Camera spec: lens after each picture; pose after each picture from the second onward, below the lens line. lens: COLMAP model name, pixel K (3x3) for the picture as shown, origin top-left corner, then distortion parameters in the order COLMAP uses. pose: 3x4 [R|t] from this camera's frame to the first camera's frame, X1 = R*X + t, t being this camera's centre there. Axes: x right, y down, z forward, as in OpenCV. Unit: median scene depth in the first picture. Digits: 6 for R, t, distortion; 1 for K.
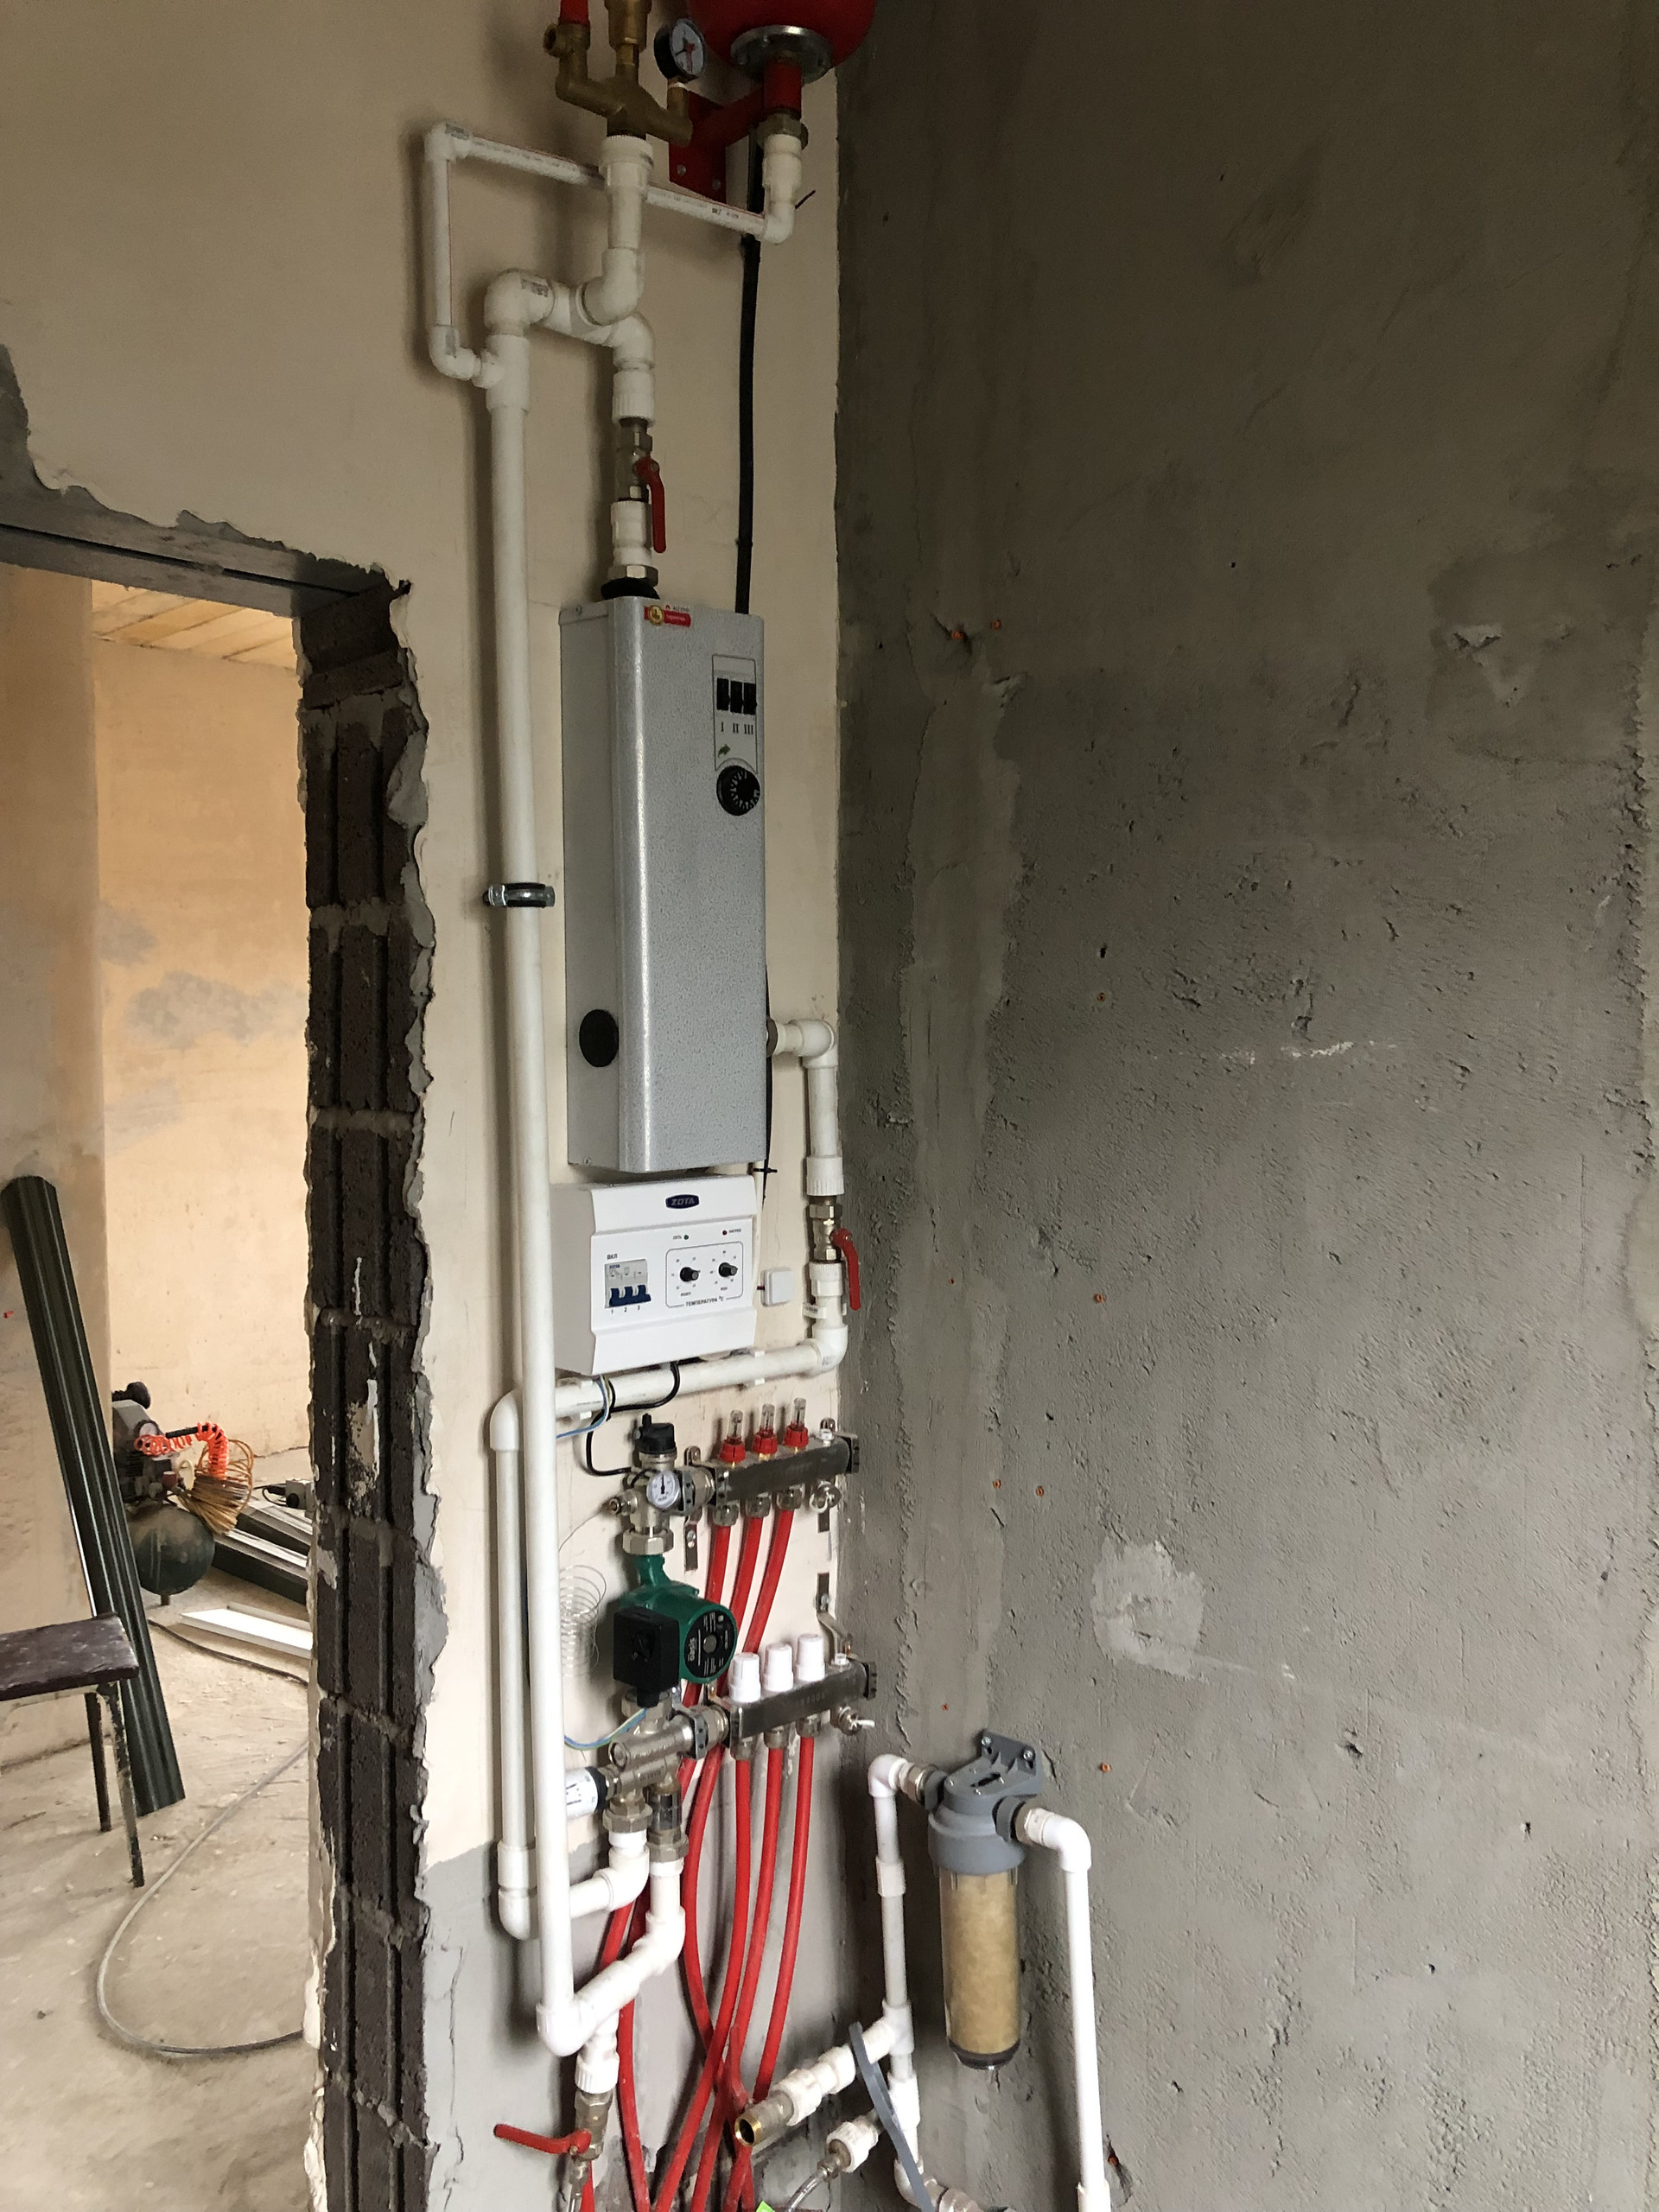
lens RADIAL K [[1823.9, 0, 842.6], [0, 1823.9, 1116.7], [0, 0, 1]] dist [0.039849, -0.039493]
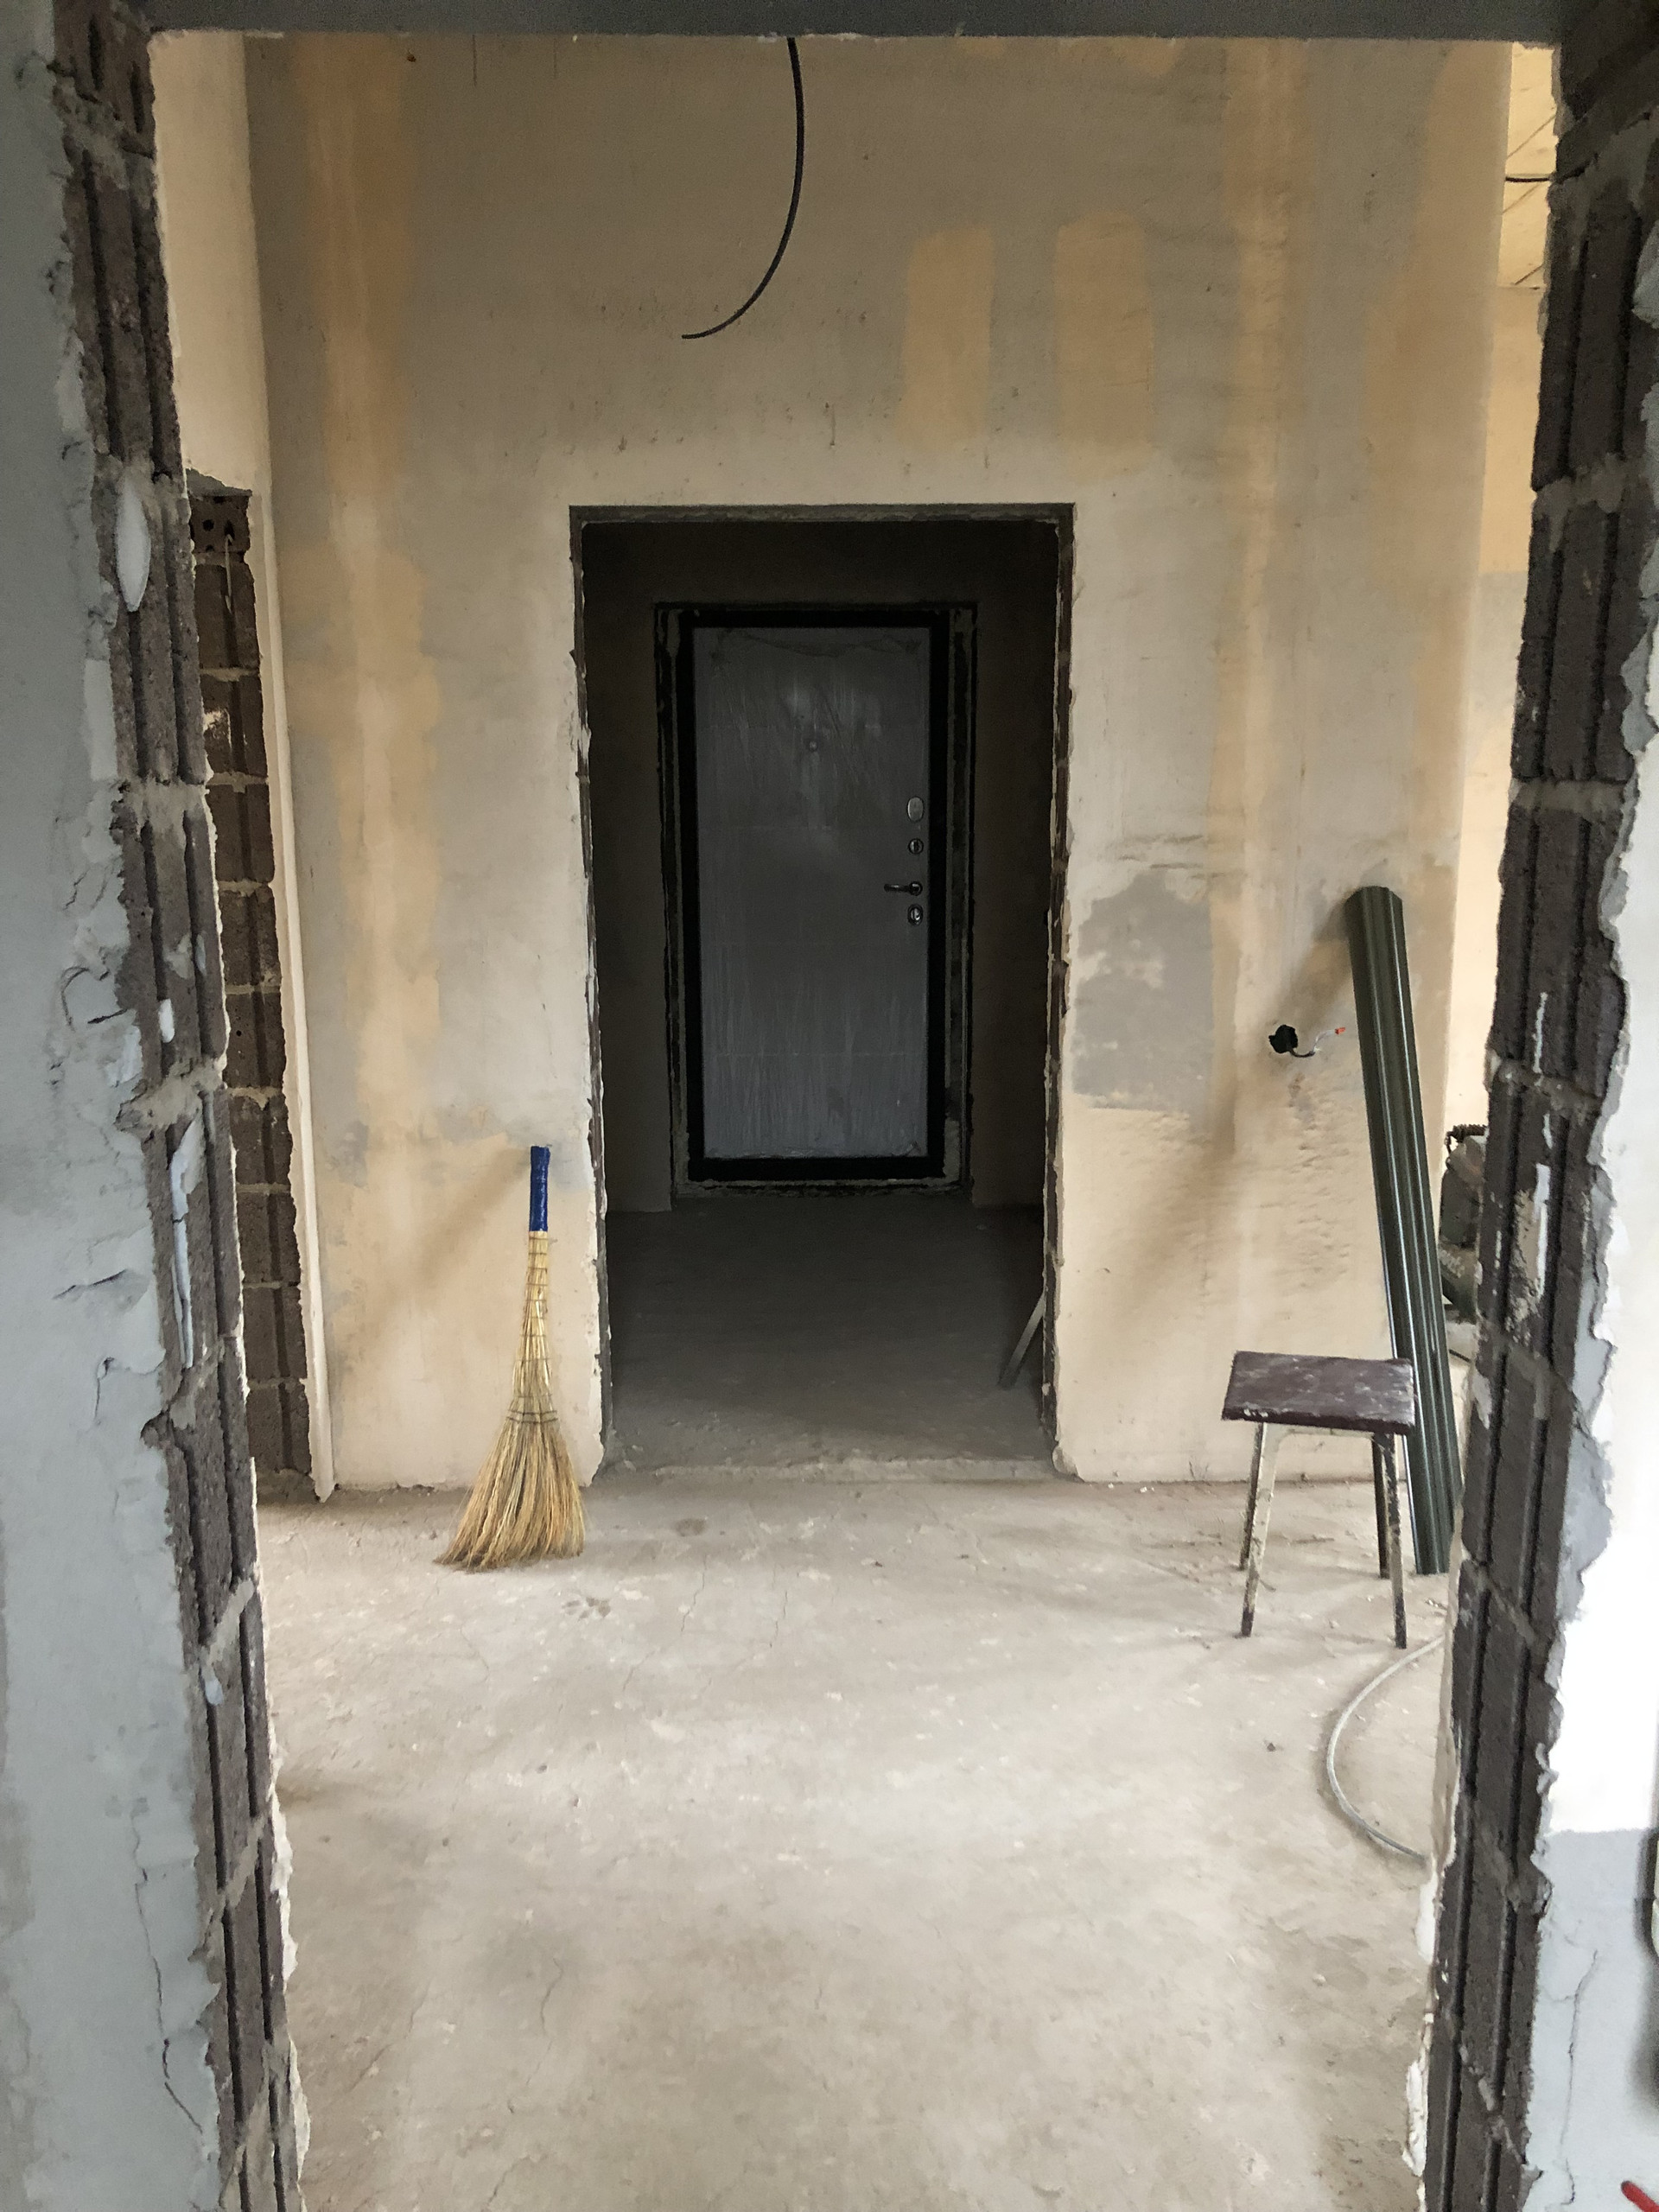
lens RADIAL K [[1823.9, 0, 842.6], [0, 1823.9, 1116.7], [0, 0, 1]] dist [0.039849, -0.039493]
pose [[0.717633, 0.134874, -0.683236, 0.032462], [-0.034263, 0.986717, 0.158793, 0.020567], [0.695578, -0.090545, 0.712722, 0.295718]]
